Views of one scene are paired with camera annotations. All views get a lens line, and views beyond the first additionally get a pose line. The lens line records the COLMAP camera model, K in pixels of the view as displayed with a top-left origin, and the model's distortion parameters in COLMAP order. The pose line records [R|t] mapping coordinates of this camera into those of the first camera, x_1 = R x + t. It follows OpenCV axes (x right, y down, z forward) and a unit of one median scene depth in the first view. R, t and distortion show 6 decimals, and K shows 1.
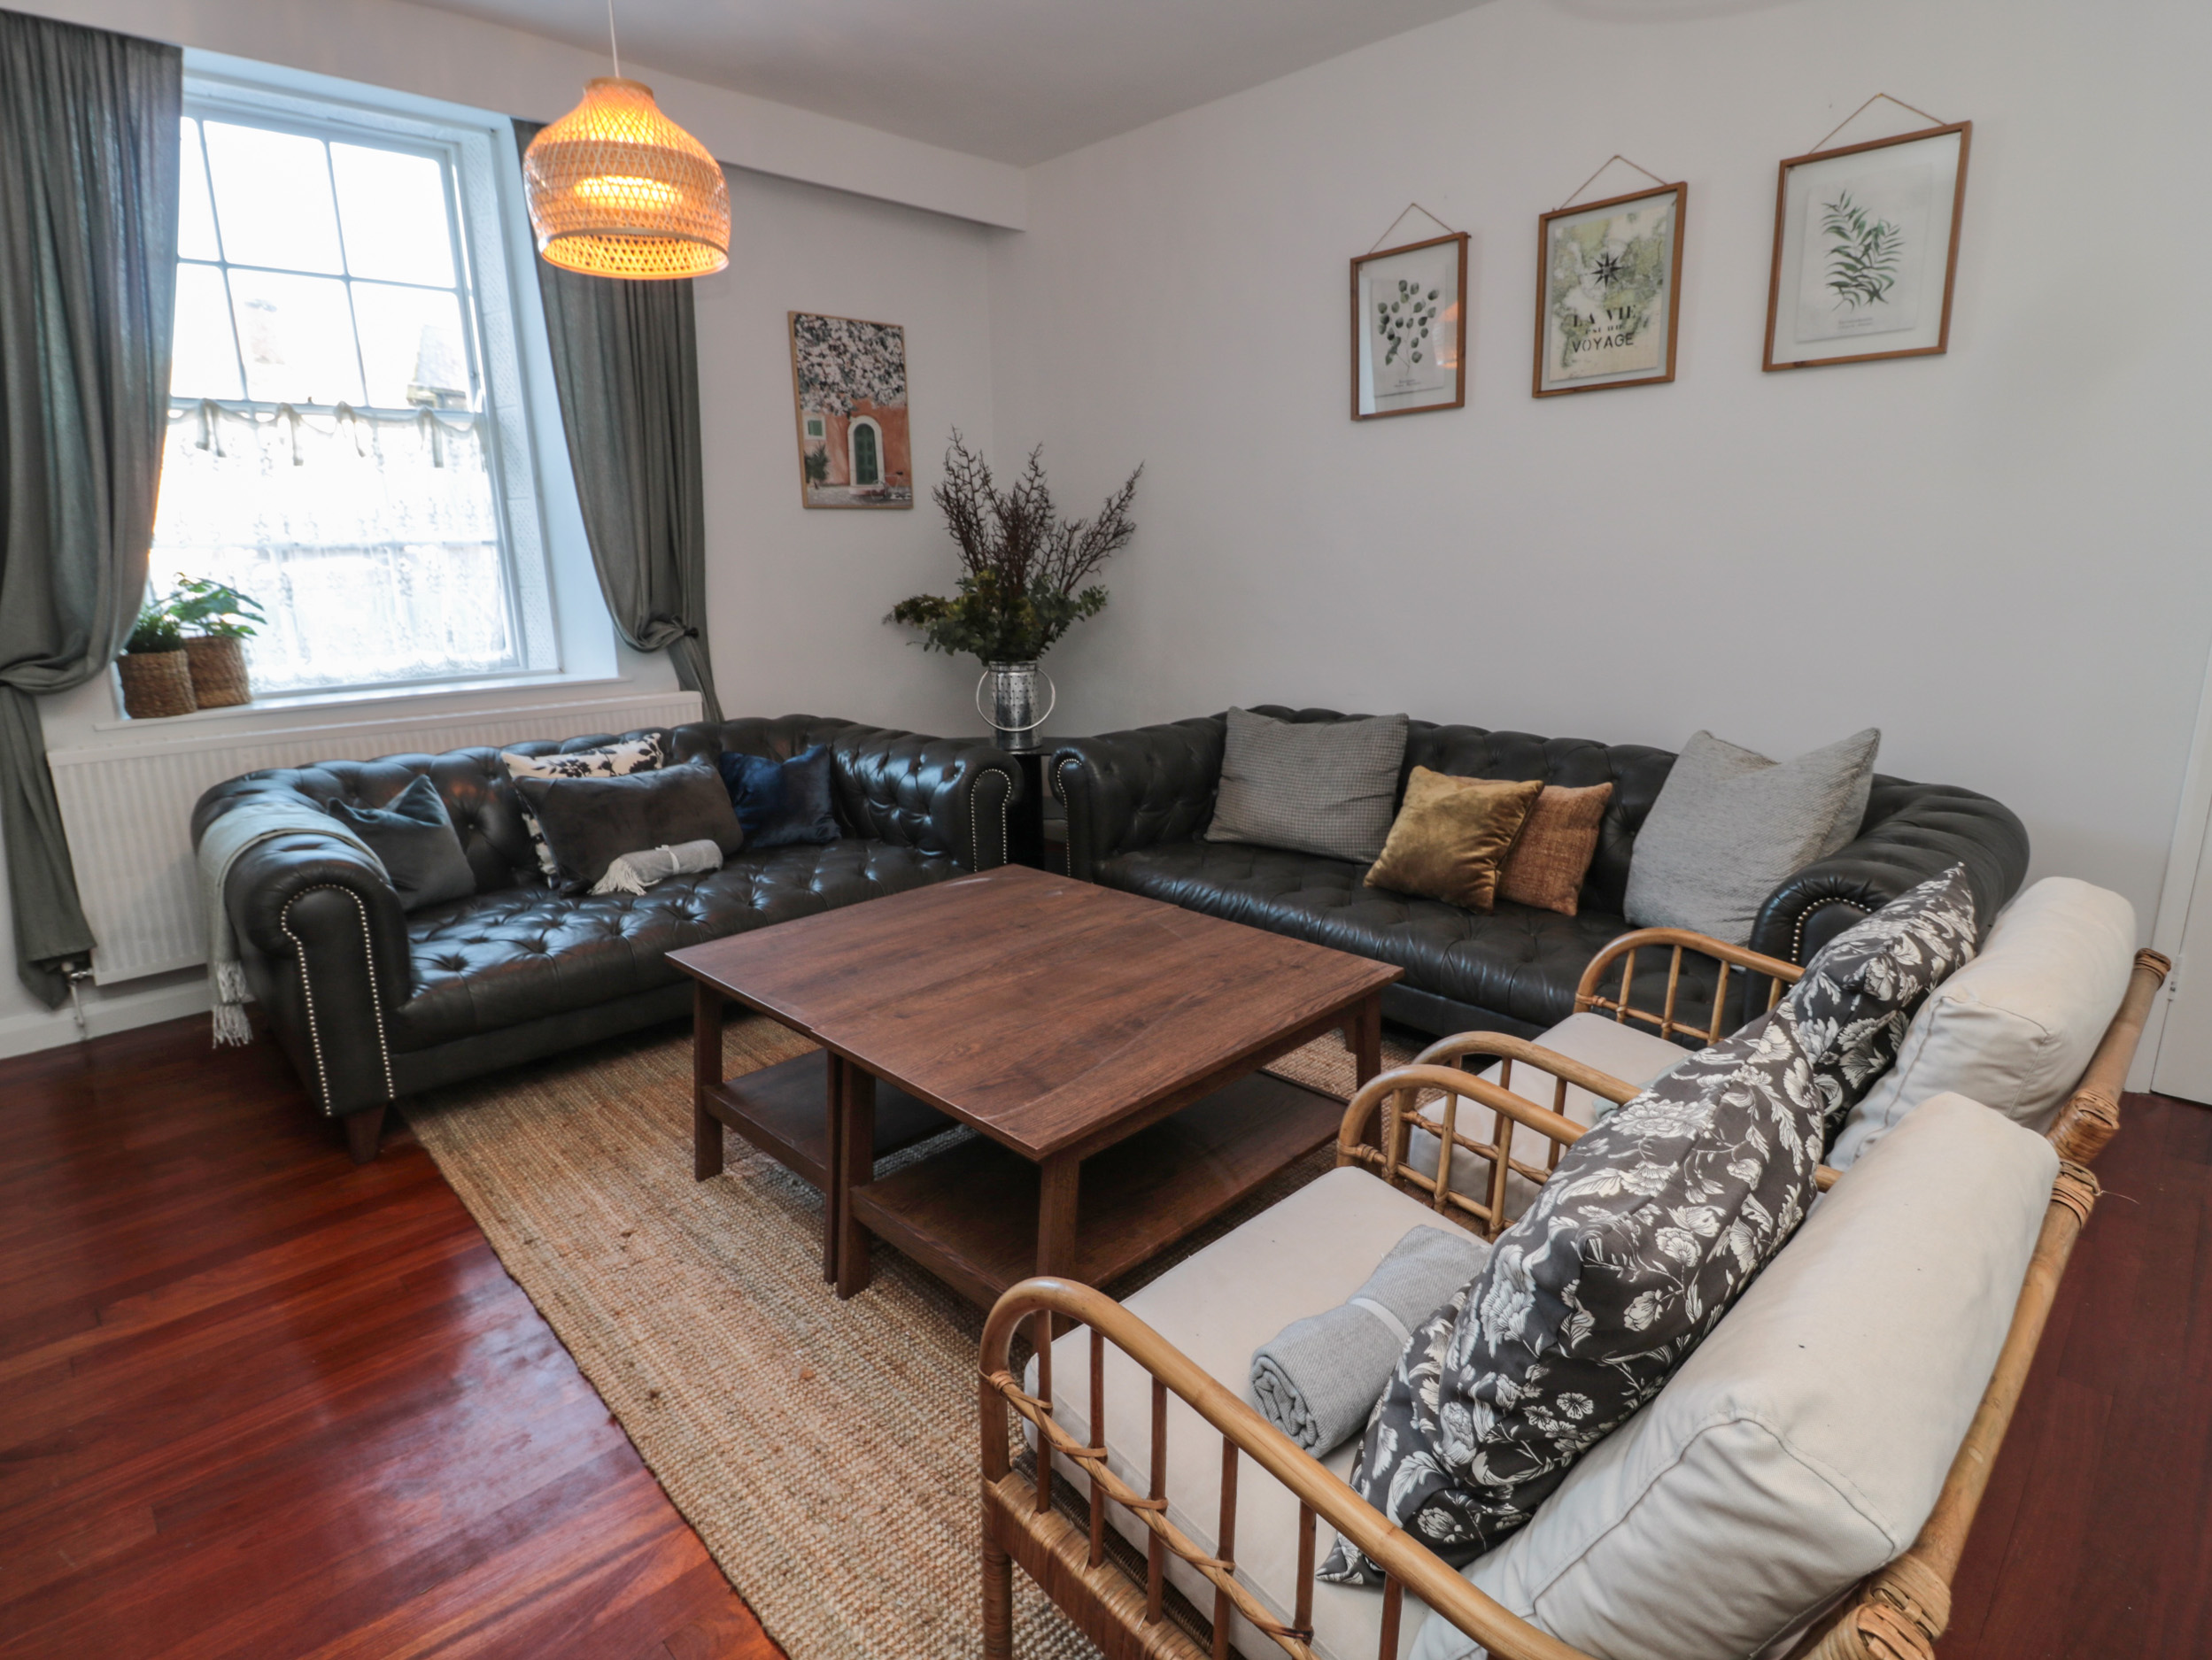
lens RADIAL K [[1143.8, 0, 1109.5], [0, 1143.8, 820.3], [0, 0, 1]] dist [-0.016723, -0.004259]
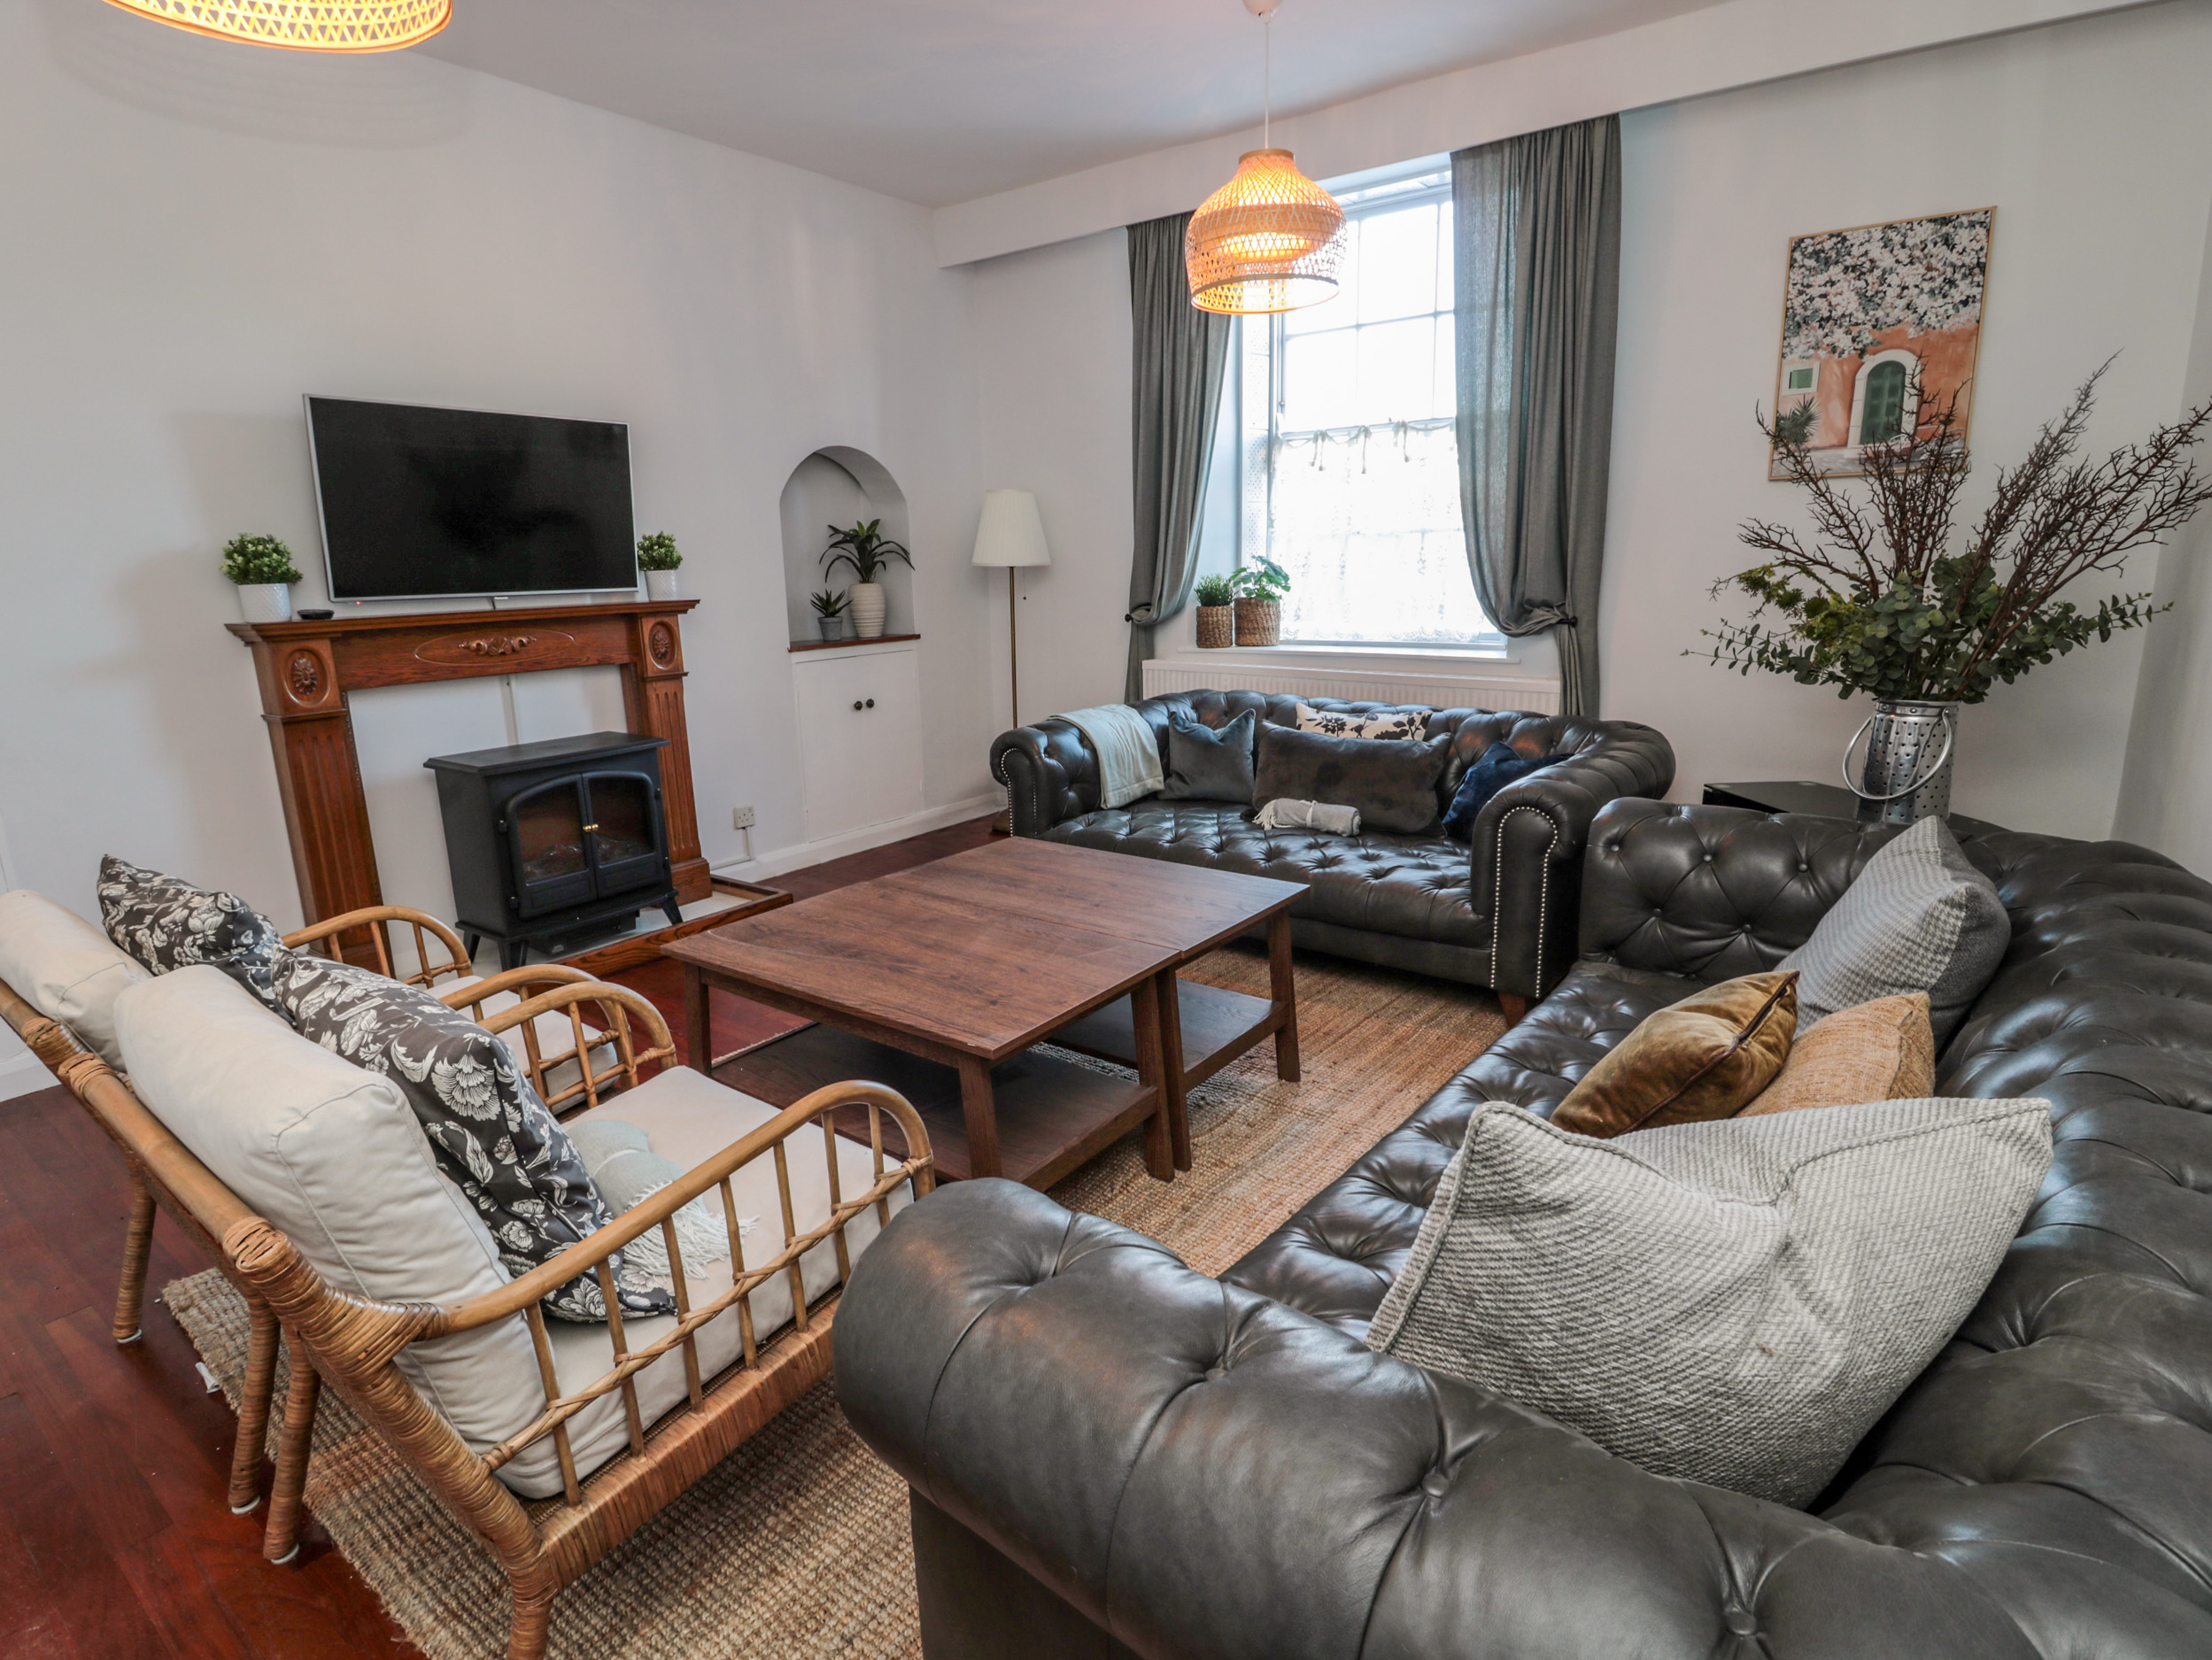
lens RADIAL K [[1143.8, 0, 1107.6], [0, 1143.8, 825.9], [0, 0, 1]] dist [-0.016723, -0.004259]
pose [[0.149447, 0.237593, -0.959799, 0.644837], [-0.203989, 0.957227, 0.205194, -0.137449], [0.967499, 0.165123, 0.191521, 0.547095]]
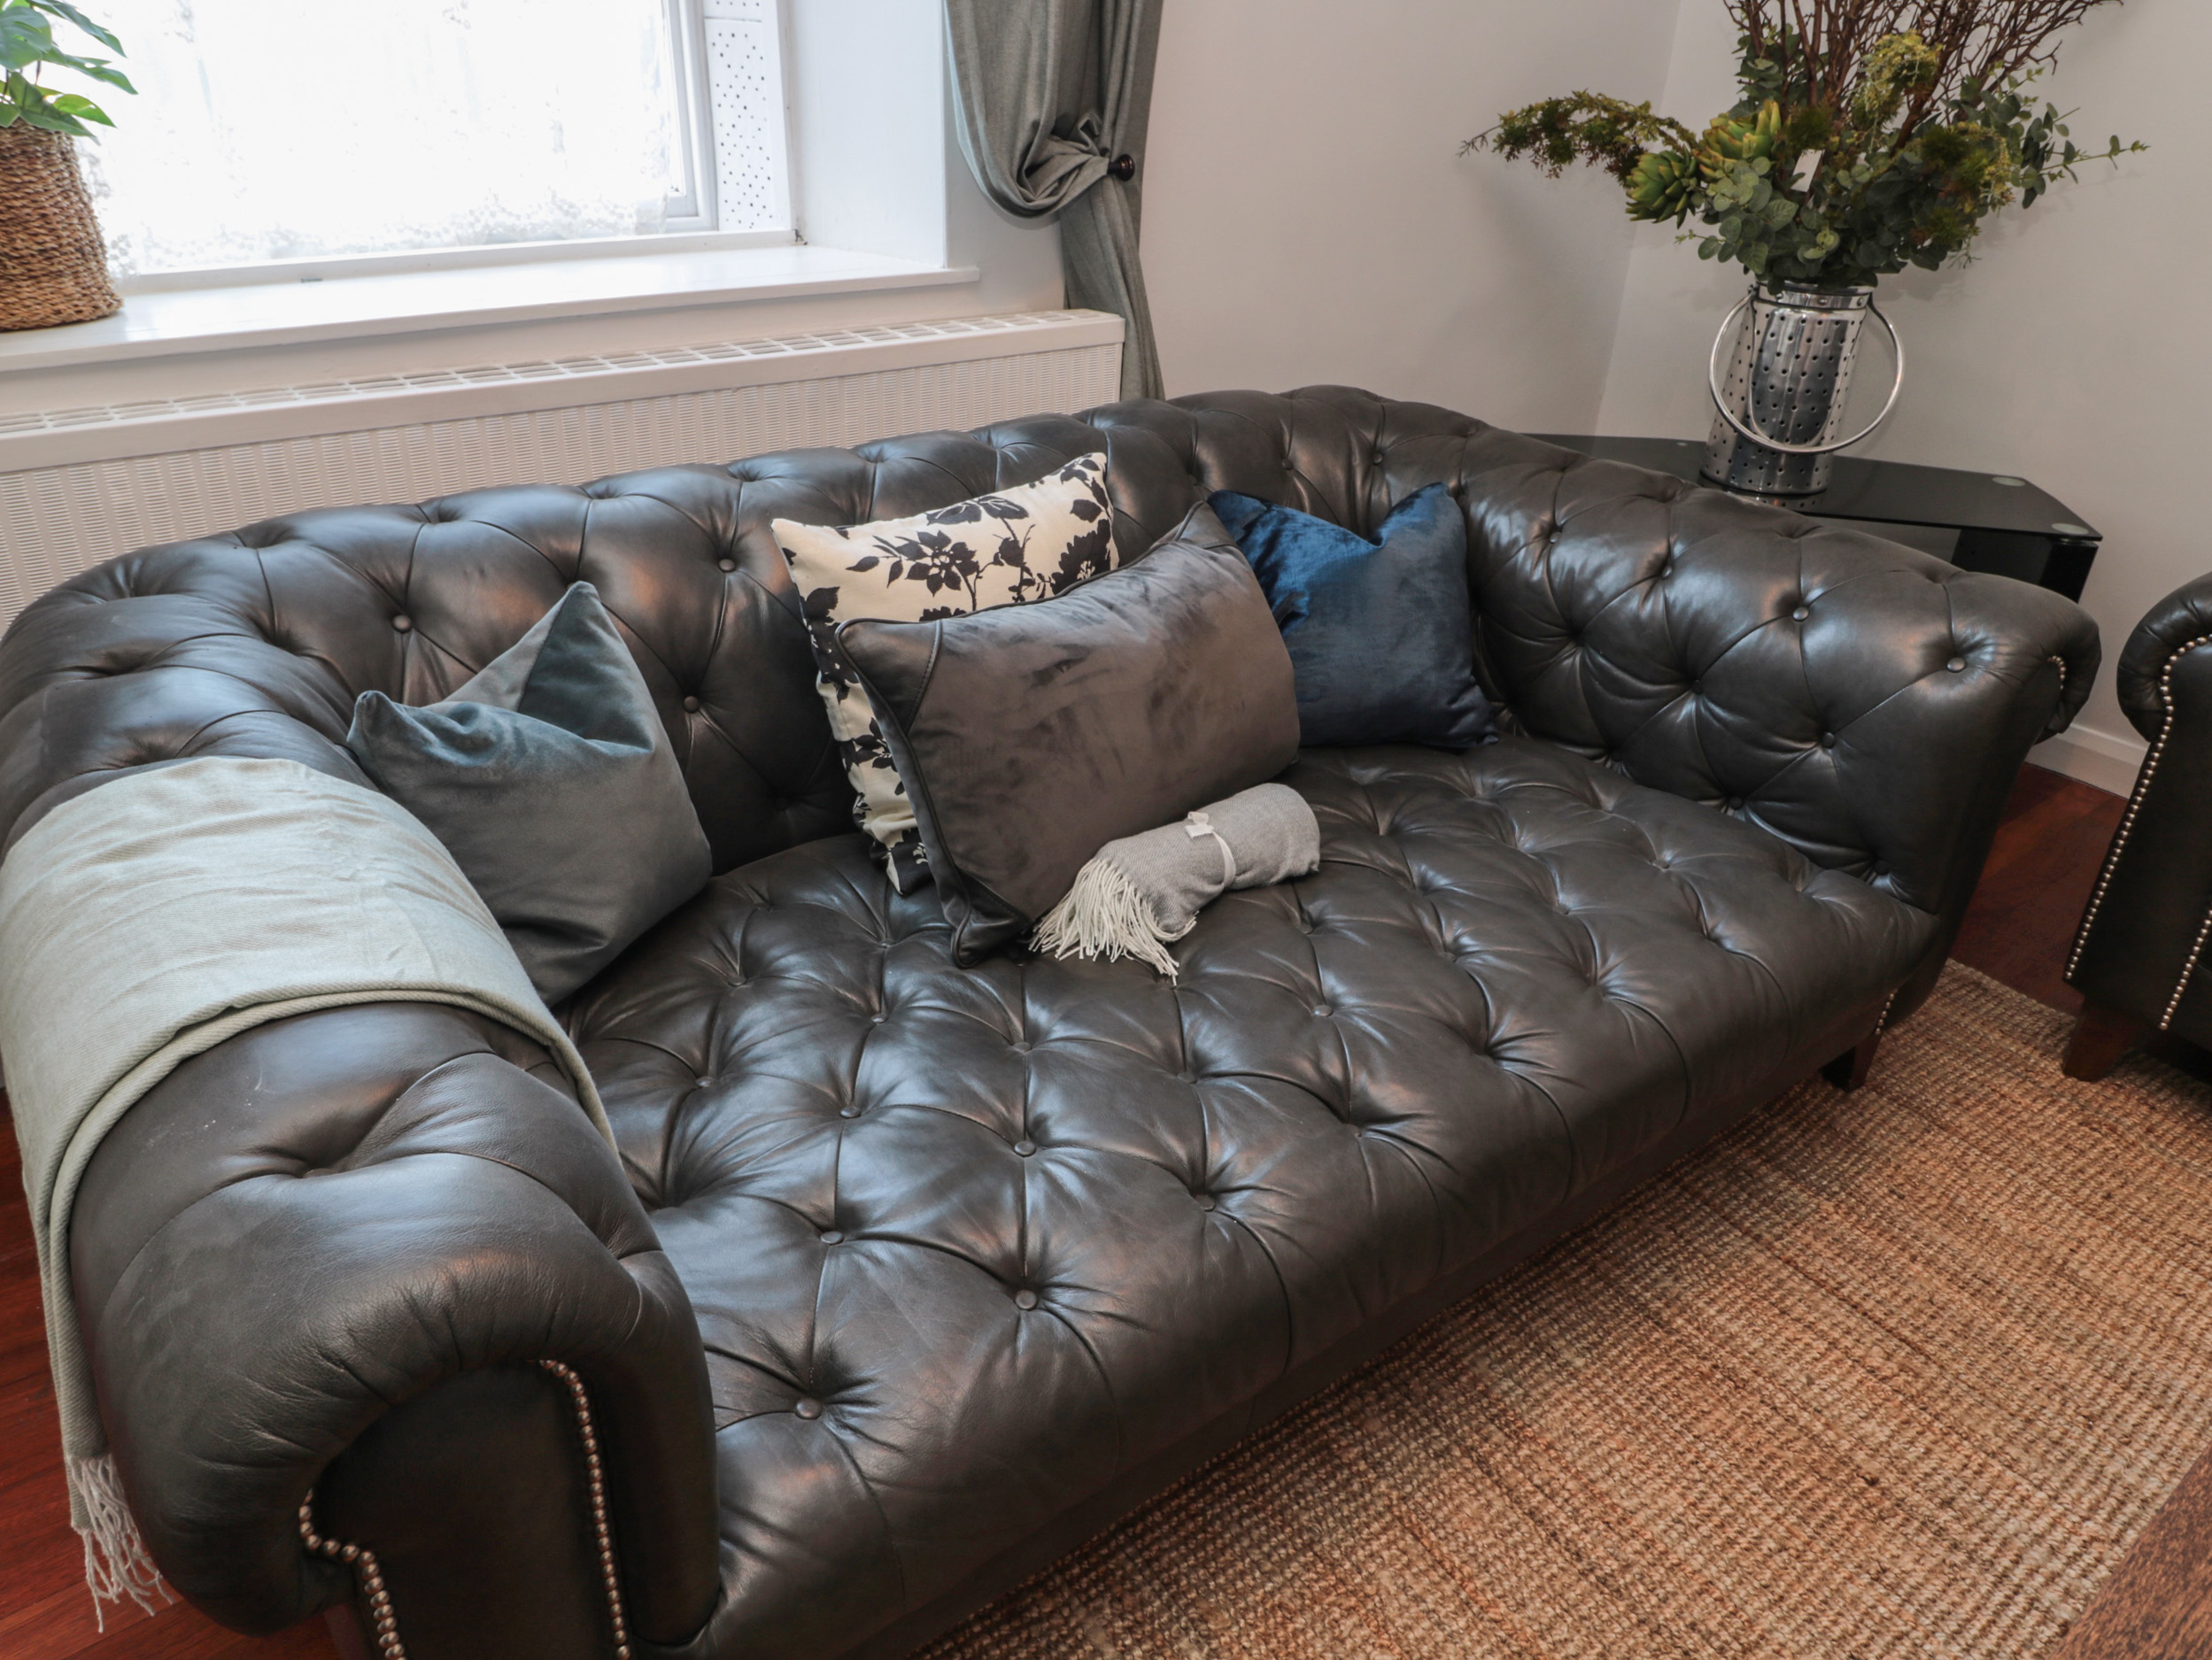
lens RADIAL K [[1508.2, 0, 1102.4], [0, 1508.2, 829.6], [0, 0, 1]] dist [0.002473, -0.008204]
pose [[0.990732, 0.101779, -0.089945, -0.352755], [-0.073392, 0.958341, 0.276035, -0.100479], [0.114293, -0.266876, 0.956930, 0.487583]]
